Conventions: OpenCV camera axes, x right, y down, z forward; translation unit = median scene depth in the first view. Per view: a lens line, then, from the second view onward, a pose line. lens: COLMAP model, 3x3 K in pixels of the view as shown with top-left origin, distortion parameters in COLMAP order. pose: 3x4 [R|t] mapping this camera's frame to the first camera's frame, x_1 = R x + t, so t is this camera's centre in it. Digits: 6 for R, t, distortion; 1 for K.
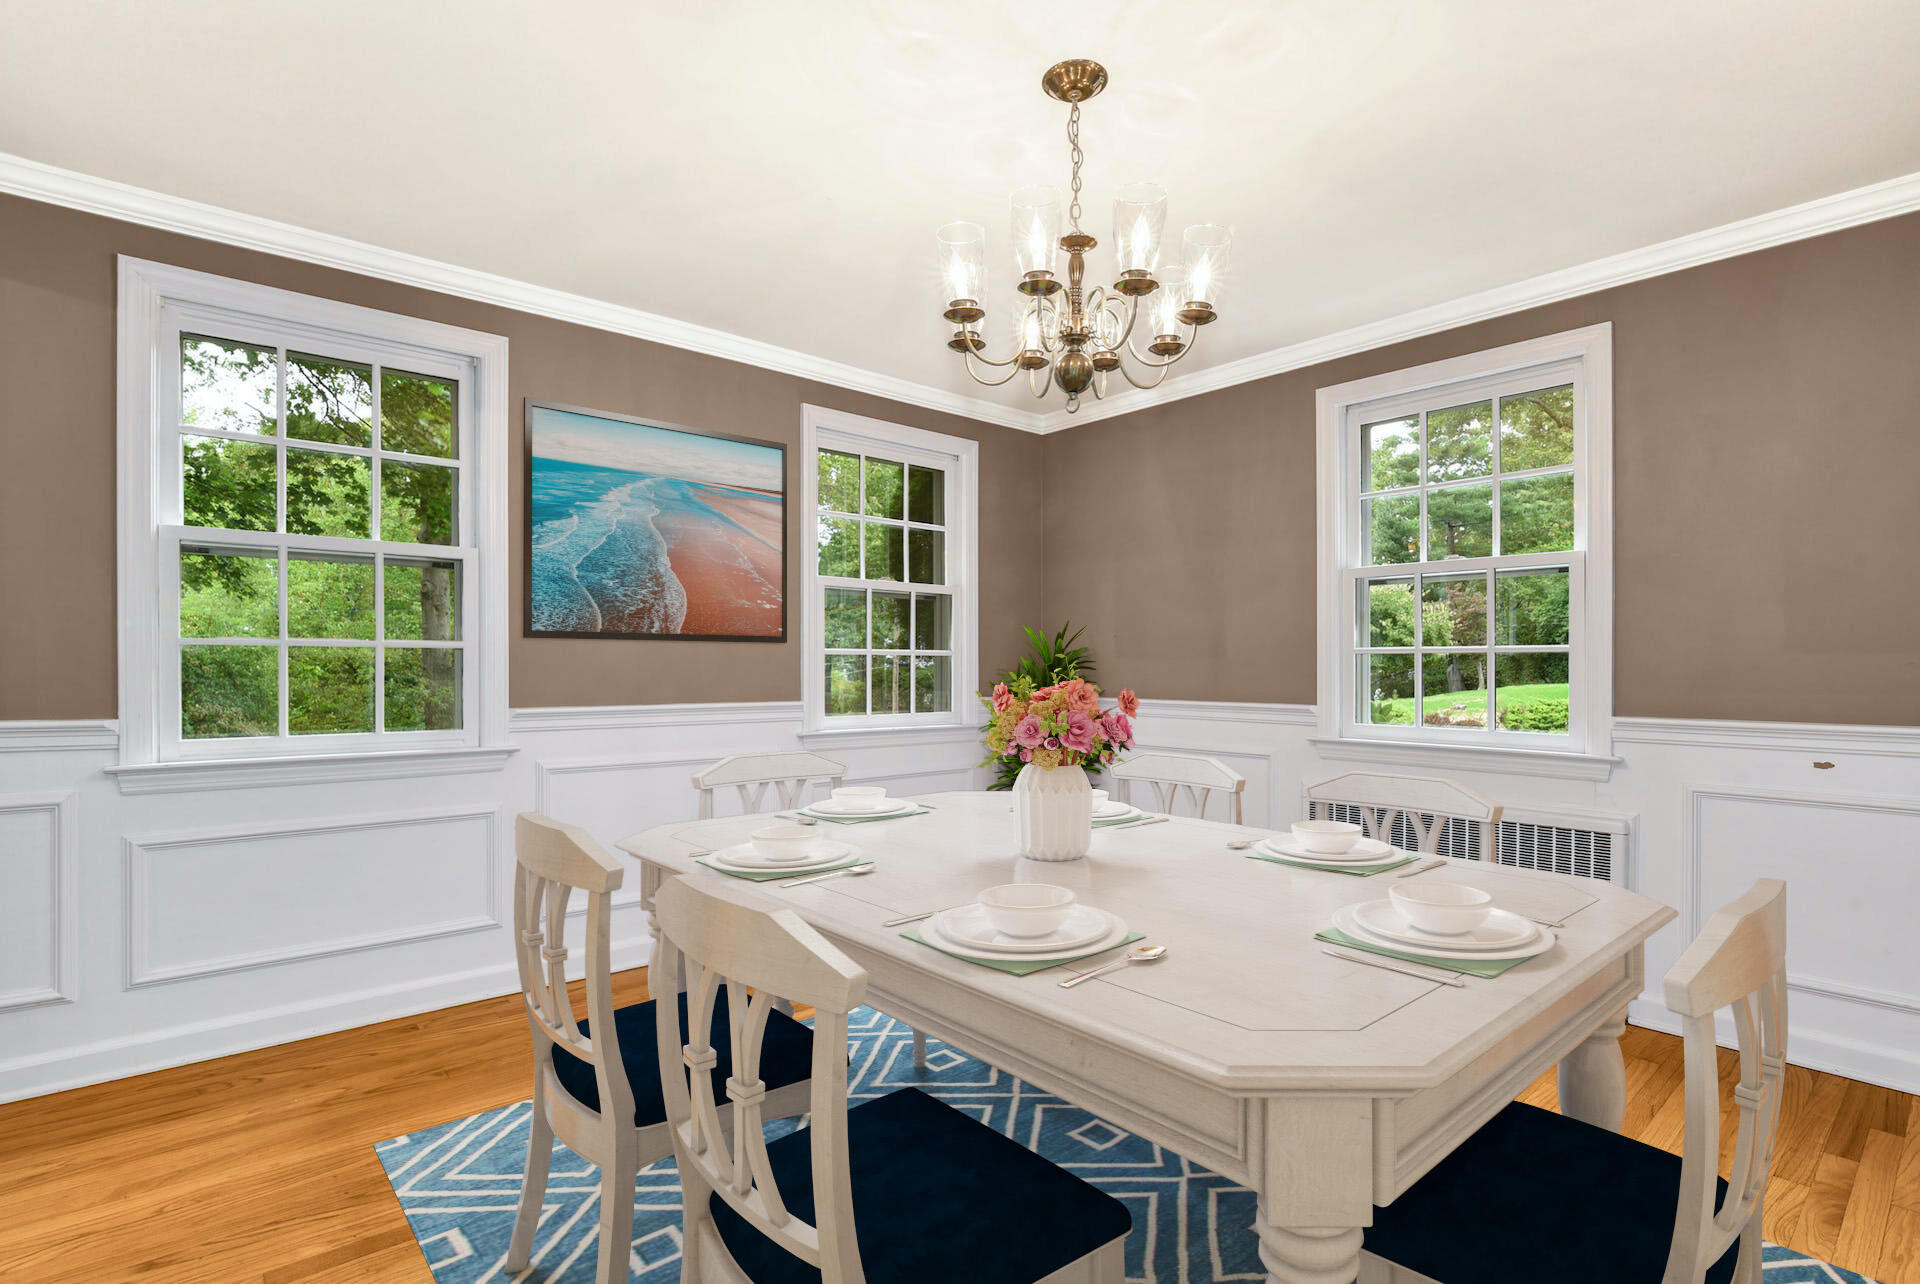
lens RADIAL K [[937.2, 0, 964.4], [0, 937.2, 662.1], [0, 0, 1]] dist [0.013100, 0.000317]
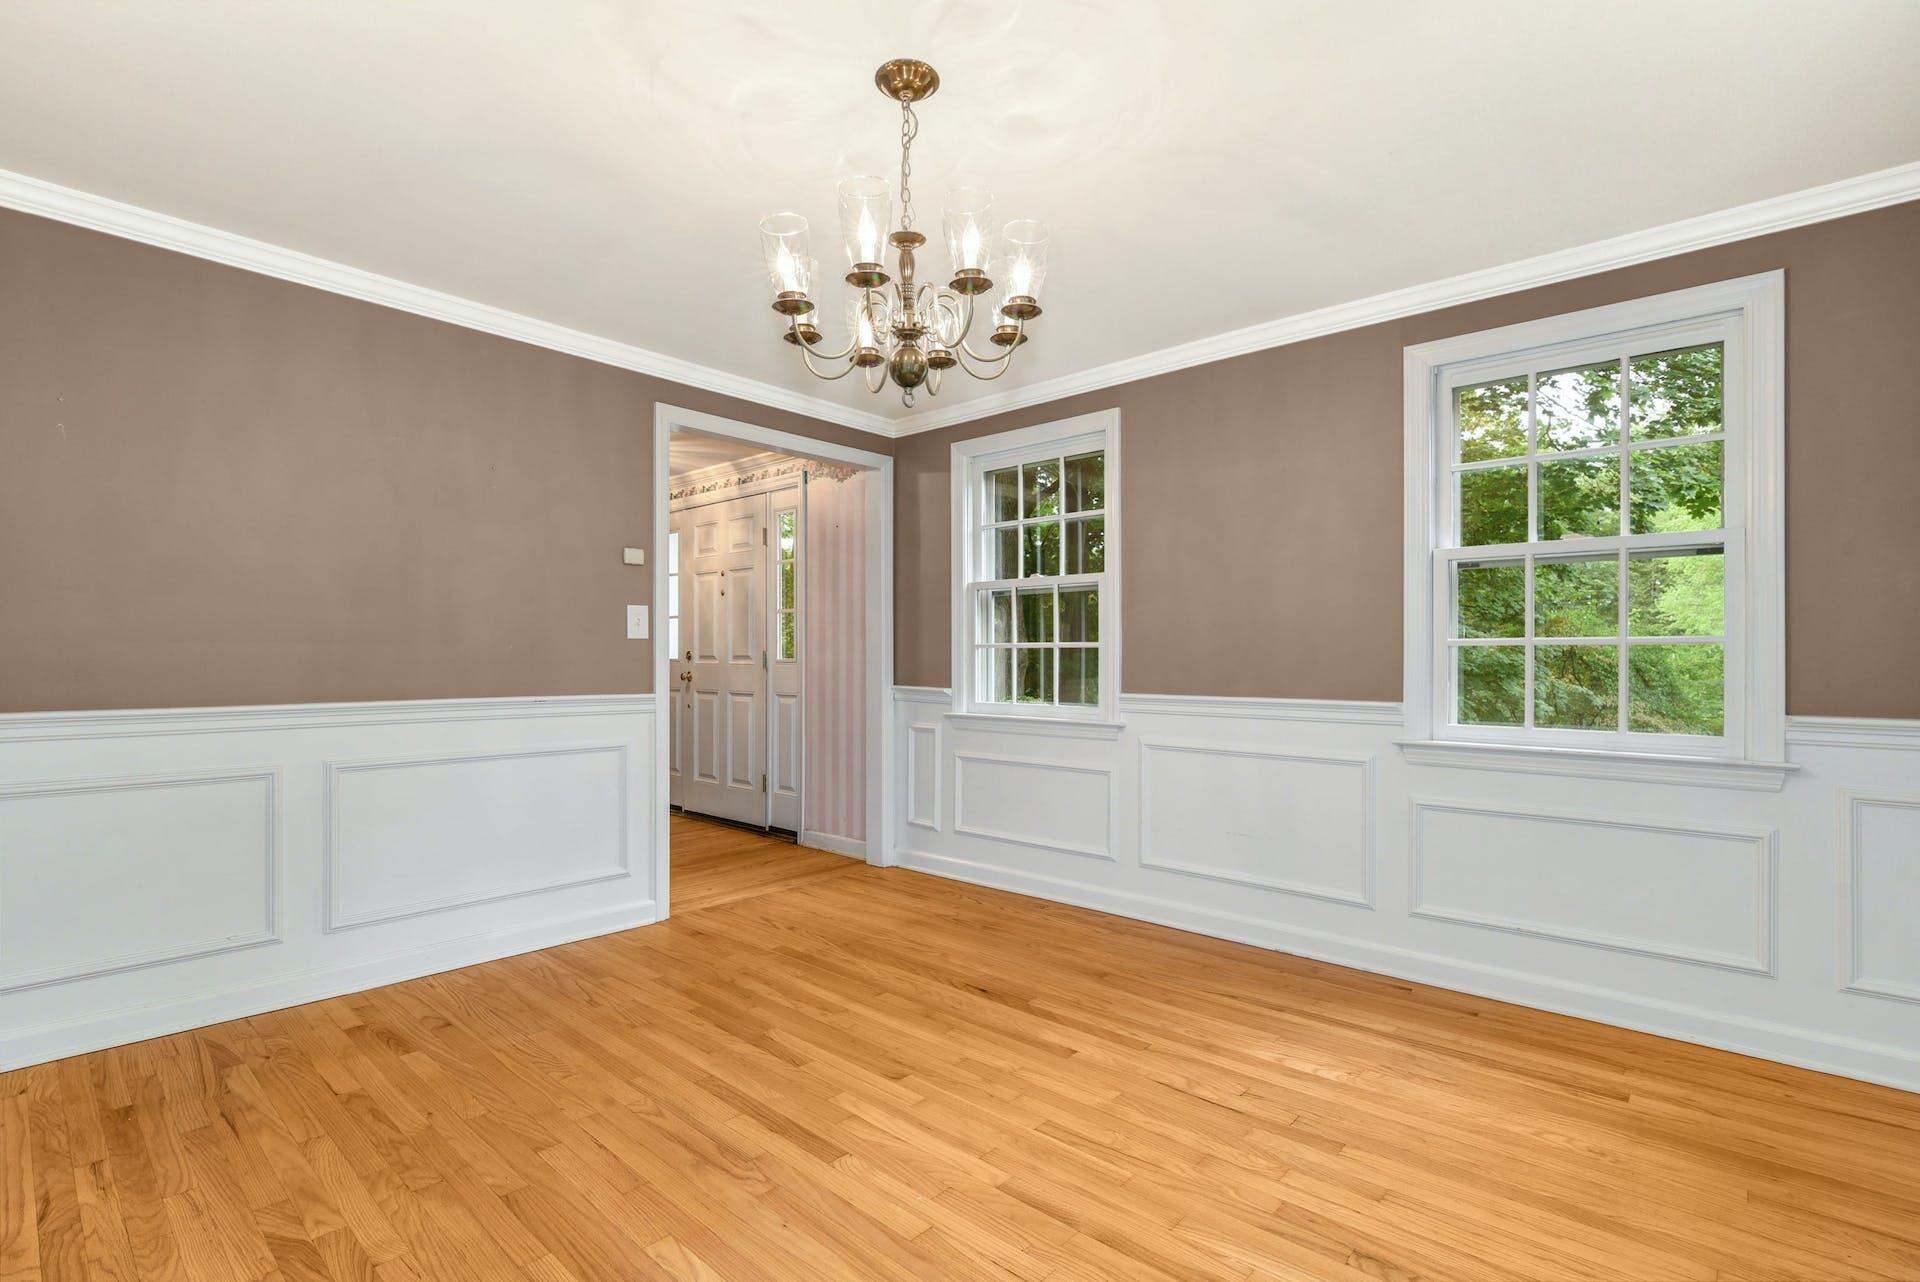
lens RADIAL K [[912.6, 0, 950.2], [0, 912.6, 654.8], [0, 0, 1]] dist [-0.010708, -0.000705]
pose [[0.123491, -0.009411, -0.992301, 0.917901], [0.000769, 0.999956, -0.009387, 0.010464], [0.992345, 0.000396, 0.123492, 0.773290]]
